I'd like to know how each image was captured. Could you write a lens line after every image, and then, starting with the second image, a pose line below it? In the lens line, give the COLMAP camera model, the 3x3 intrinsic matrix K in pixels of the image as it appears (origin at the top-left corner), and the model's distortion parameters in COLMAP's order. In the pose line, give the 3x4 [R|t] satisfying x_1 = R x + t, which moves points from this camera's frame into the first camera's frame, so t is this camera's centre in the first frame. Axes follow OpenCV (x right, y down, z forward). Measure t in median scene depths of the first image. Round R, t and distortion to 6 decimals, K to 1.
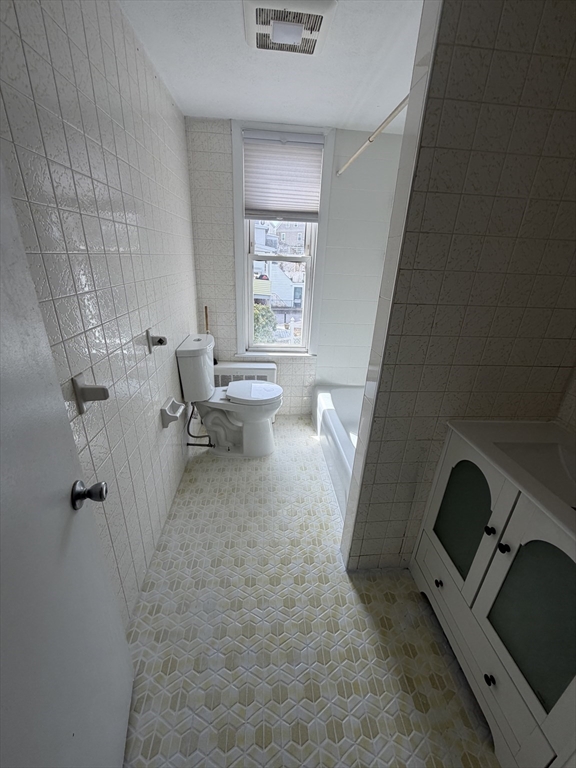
lens RADIAL K [[305.2, 0, 289.2], [0, 305.2, 381.3], [0, 0, 1]] dist [0.000335, -0.000137]
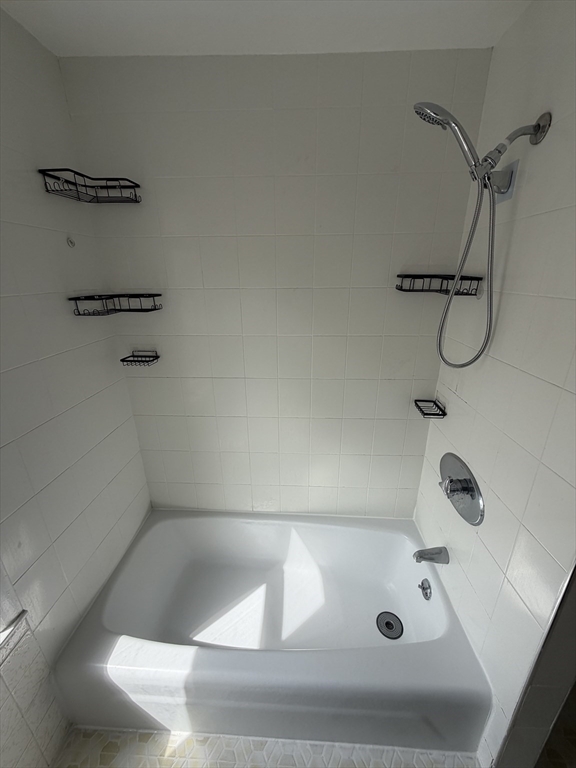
lens RADIAL K [[305.2, 0, 289.2], [0, 305.2, 381.3], [0, 0, 1]] dist [0.000335, -0.000137]
pose [[0.122207, -0.379033, 0.917278, -0.093761], [0.382182, 0.870909, 0.308955, -0.327354], [-0.915971, 0.312811, 0.251291, 0.625309]]
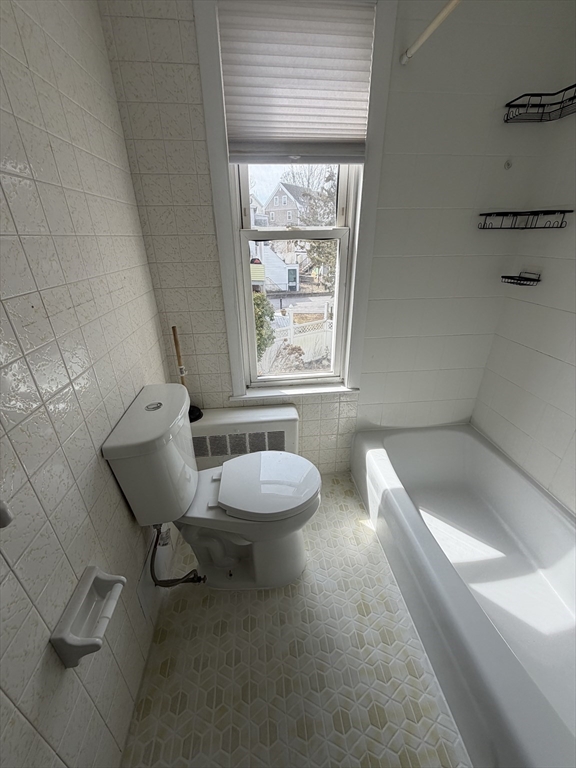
lens RADIAL K [[305.2, 0, 289.2], [0, 305.2, 381.3], [0, 0, 1]] dist [0.000335, -0.000137]
pose [[0.998137, -0.060839, 0.004530, -0.061525], [0.060499, 0.996657, 0.054904, -0.157118], [-0.007855, -0.054528, 0.998481, 0.405857]]
